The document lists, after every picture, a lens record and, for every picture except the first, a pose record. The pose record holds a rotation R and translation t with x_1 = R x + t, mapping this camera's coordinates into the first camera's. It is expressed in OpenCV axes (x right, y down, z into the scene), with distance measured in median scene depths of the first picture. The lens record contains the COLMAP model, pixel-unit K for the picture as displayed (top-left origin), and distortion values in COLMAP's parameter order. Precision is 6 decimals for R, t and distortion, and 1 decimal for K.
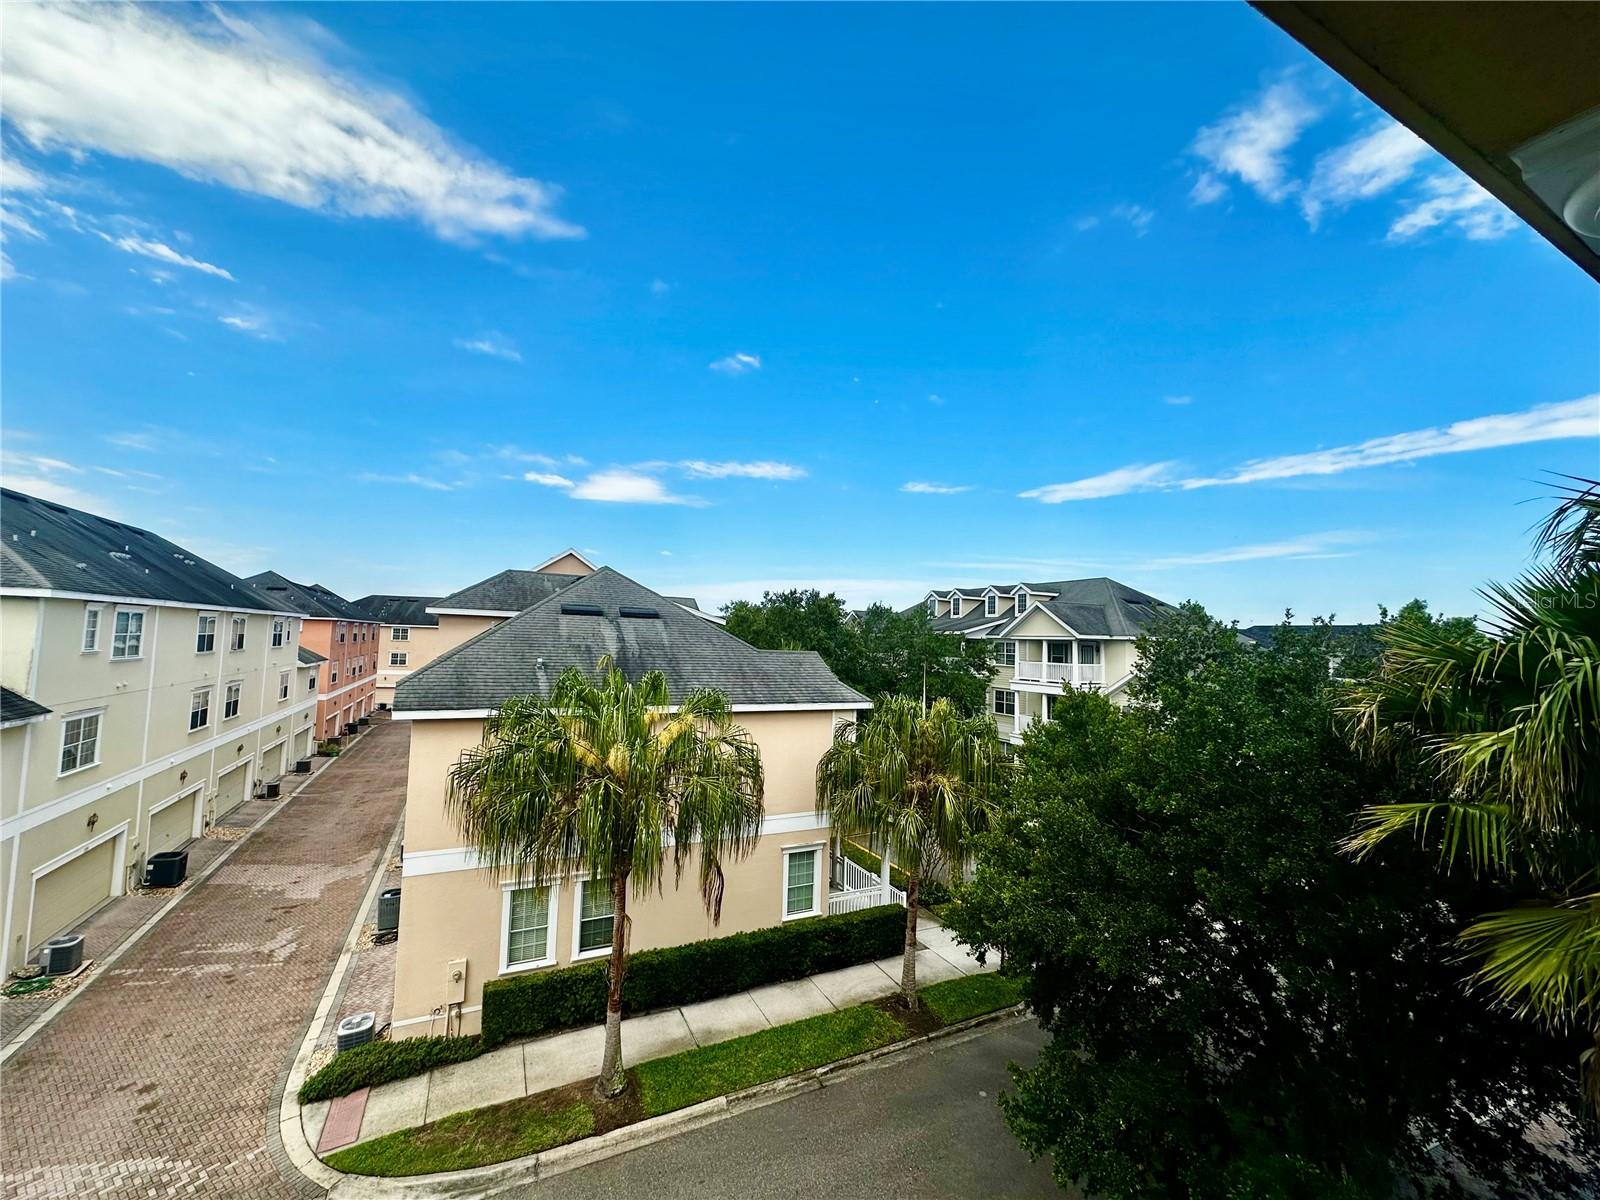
lens RADIAL K [[639.0, 0, 796.0], [0, 639.0, 600.1], [0, 0, 1]] dist [-0.004330, 0.000617]
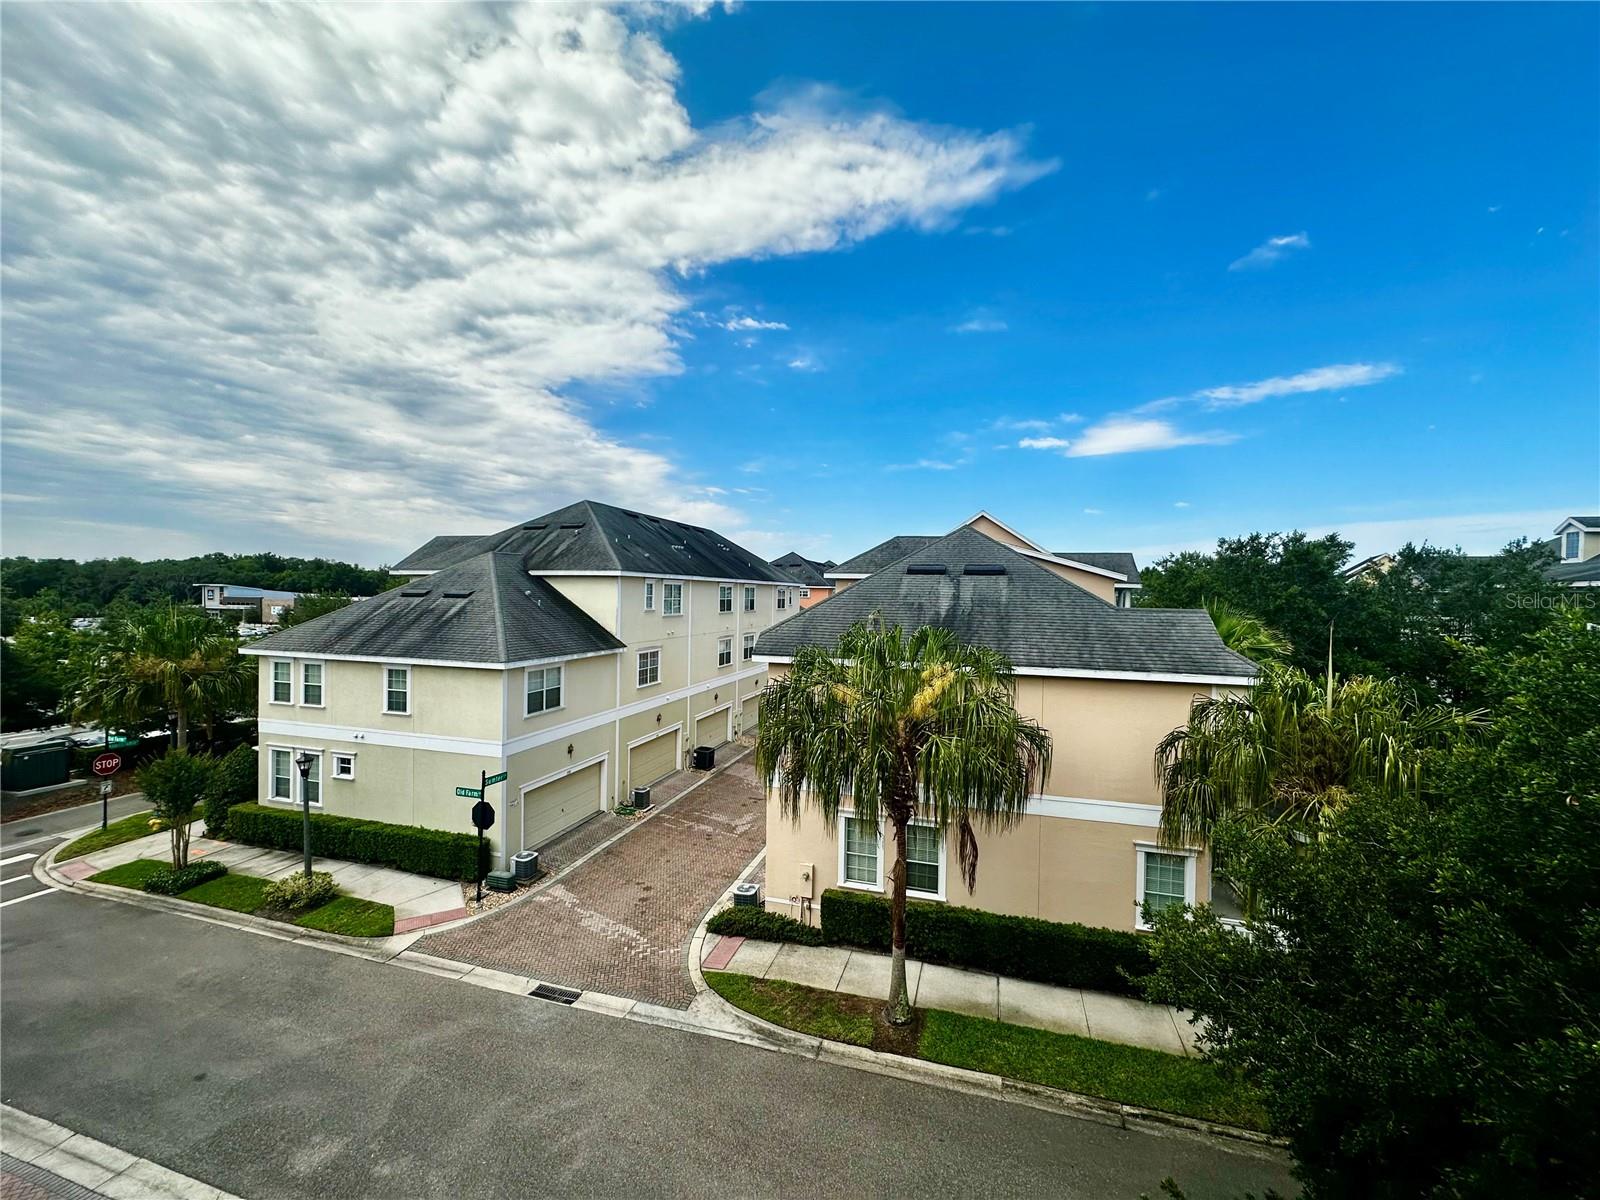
lens RADIAL K [[639.0, 0, 800.3], [0, 639.0, 598.7], [0, 0, 1]] dist [-0.007497, 0.001686]
pose [[0.732148, -0.012818, -0.681025, 0.250671], [0.049076, 0.998217, 0.033971, 0.020152], [0.679375, -0.058294, 0.731472, 0.119161]]
